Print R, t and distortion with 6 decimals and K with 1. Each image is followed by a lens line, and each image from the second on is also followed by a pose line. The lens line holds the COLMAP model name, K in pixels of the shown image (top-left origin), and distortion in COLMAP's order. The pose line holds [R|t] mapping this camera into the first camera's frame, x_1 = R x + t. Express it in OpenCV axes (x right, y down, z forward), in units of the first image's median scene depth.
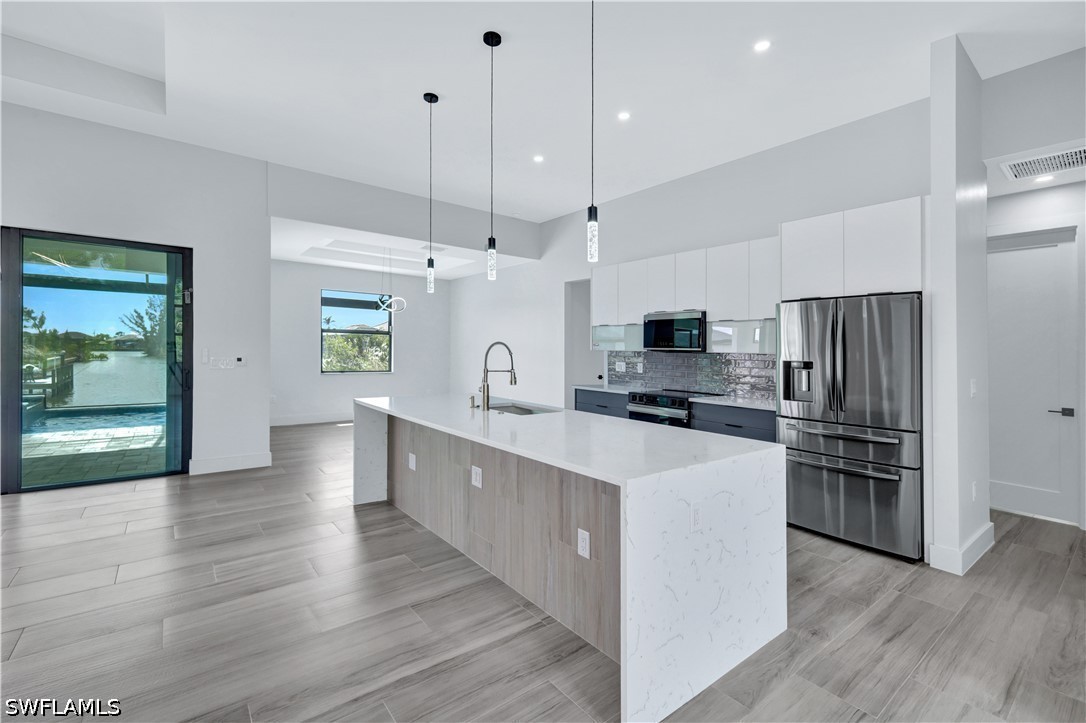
lens RADIAL K [[475.9, 0, 542.5], [0, 475.9, 324.0], [0, 0, 1]] dist [0.003748, -0.000020]
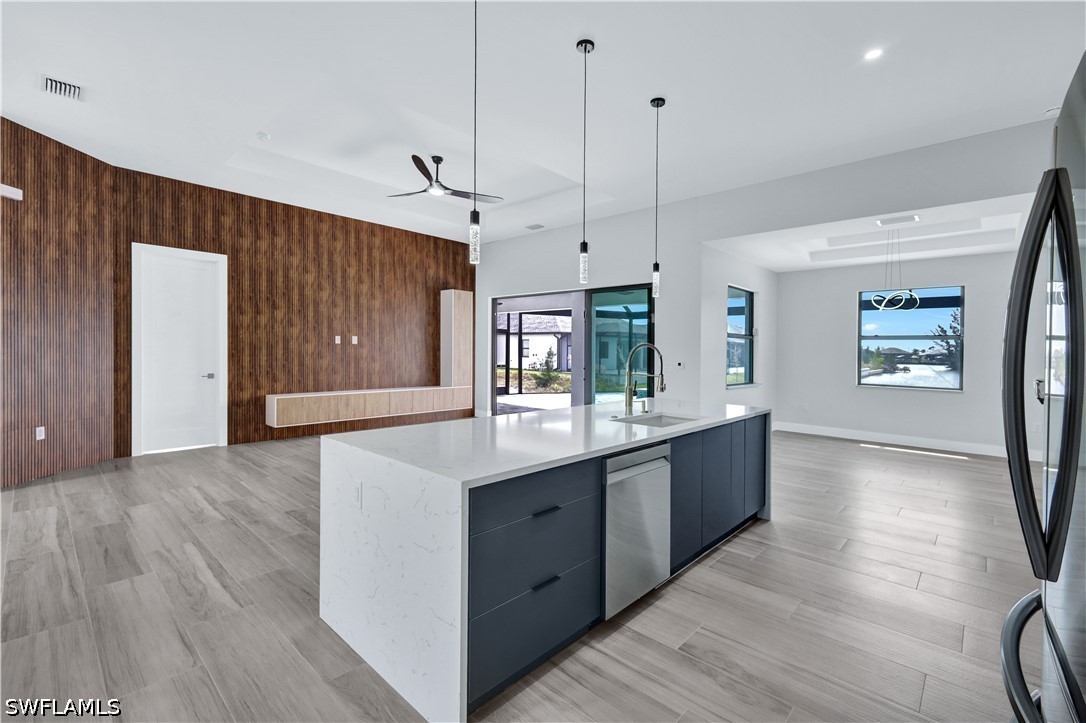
lens RADIAL K [[475.9, 0, 551.2], [0, 475.9, 342.2], [0, 0, 1]] dist [0.003748, -0.000020]
pose [[0.158390, -0.032340, -0.986847, 0.734496], [0.040864, 0.998822, -0.026174, 0.047341], [0.986531, -0.036180, 0.159525, 0.625436]]
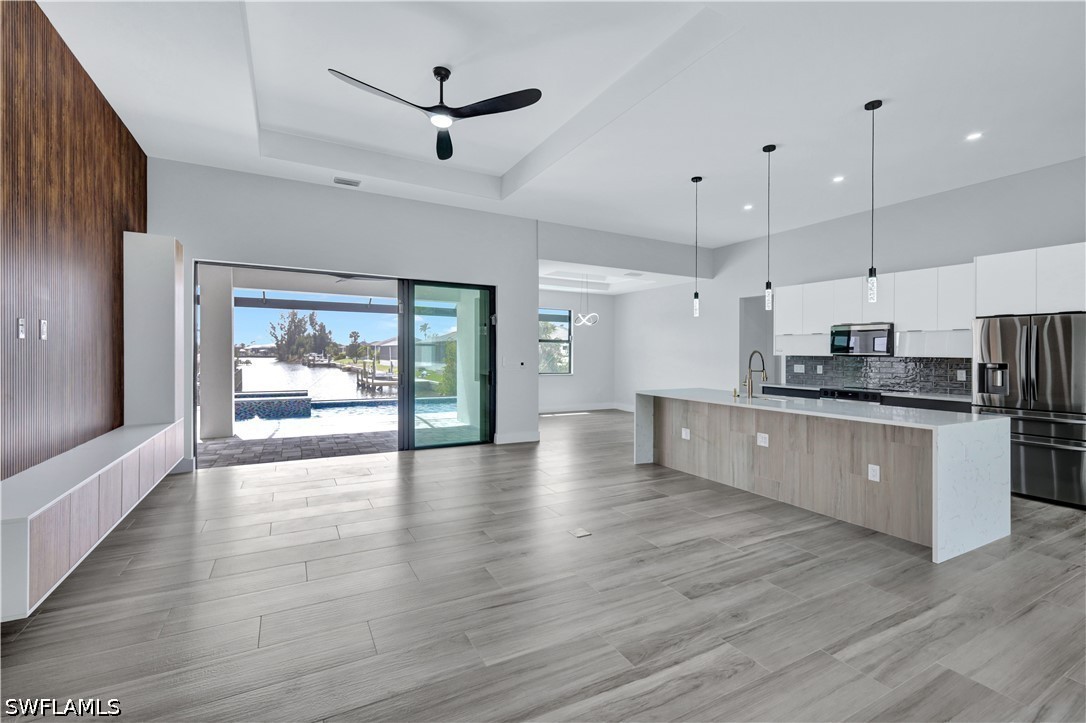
lens RADIAL K [[475.9, 0, 543.0], [0, 475.9, 340.2], [0, 0, 1]] dist [0.003748, -0.000020]
pose [[0.985627, -0.012149, -0.168498, -0.447071], [0.016517, 0.999562, 0.024545, -0.037075], [0.168126, -0.026975, 0.985396, -0.481639]]
